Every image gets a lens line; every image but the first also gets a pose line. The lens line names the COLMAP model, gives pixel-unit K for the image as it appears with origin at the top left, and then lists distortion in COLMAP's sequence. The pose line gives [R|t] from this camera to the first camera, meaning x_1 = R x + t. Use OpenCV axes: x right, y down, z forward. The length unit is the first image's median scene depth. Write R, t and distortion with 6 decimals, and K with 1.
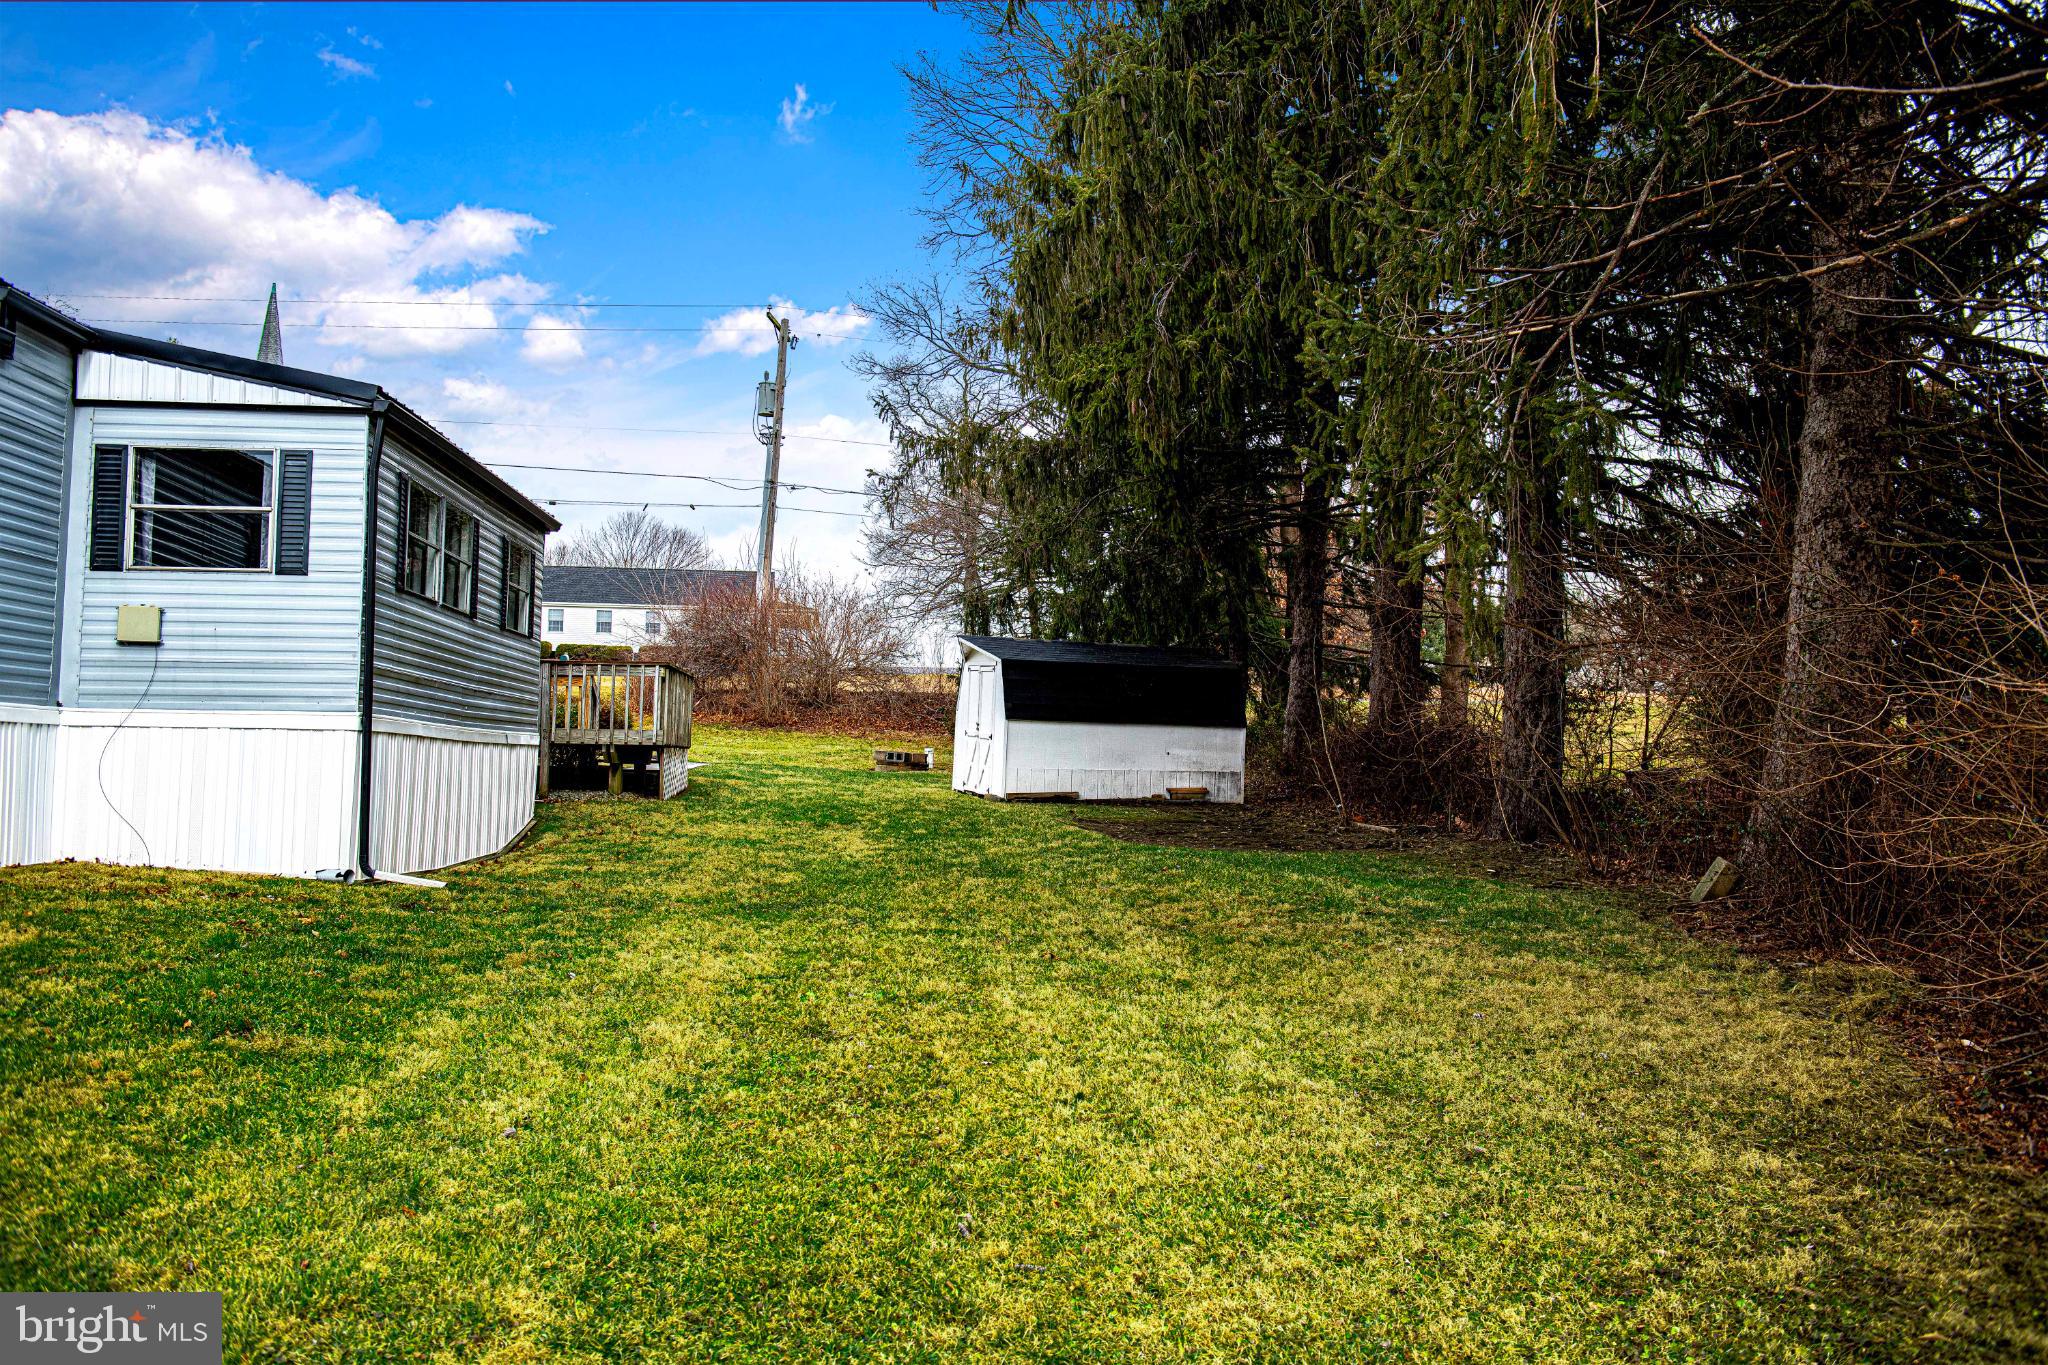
lens RADIAL K [[1830.0, 0, 1021.6], [0, 1830.0, 688.3], [0, 0, 1]] dist [0.022431, 0.003261]
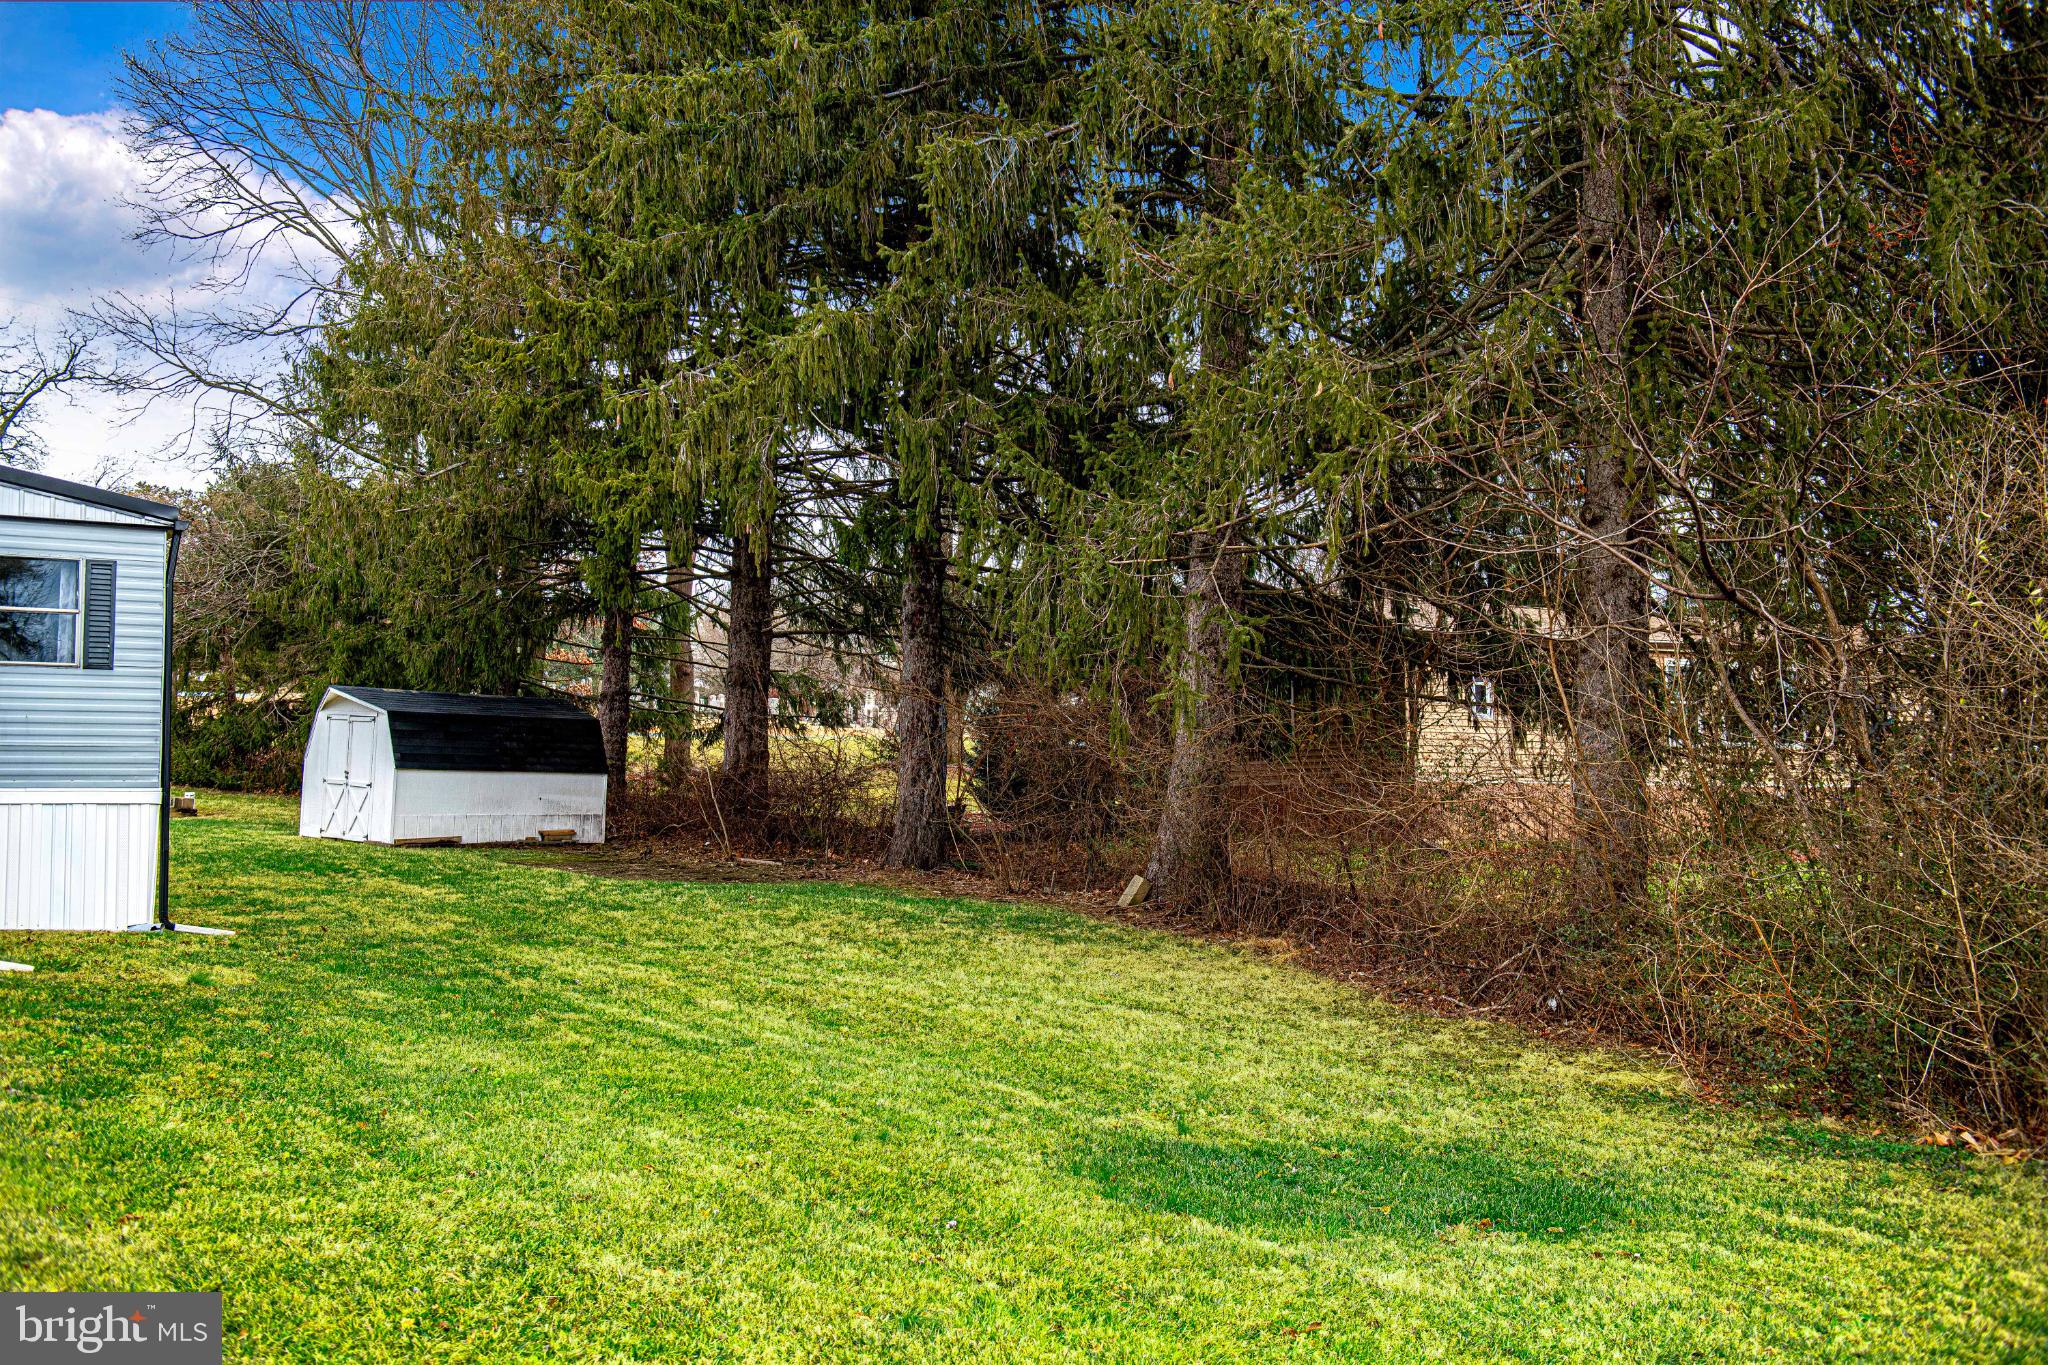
lens RADIAL K [[2125.9, 0, 1024.6], [0, 2125.9, 680.3], [0, 0, 1]] dist [-0.008031, 0.000000]
pose [[0.867102, 0.013935, 0.497935, -0.527447], [-0.011030, 0.999901, -0.008775, -0.047071], [-0.498008, 0.002117, 0.867170, -0.413975]]
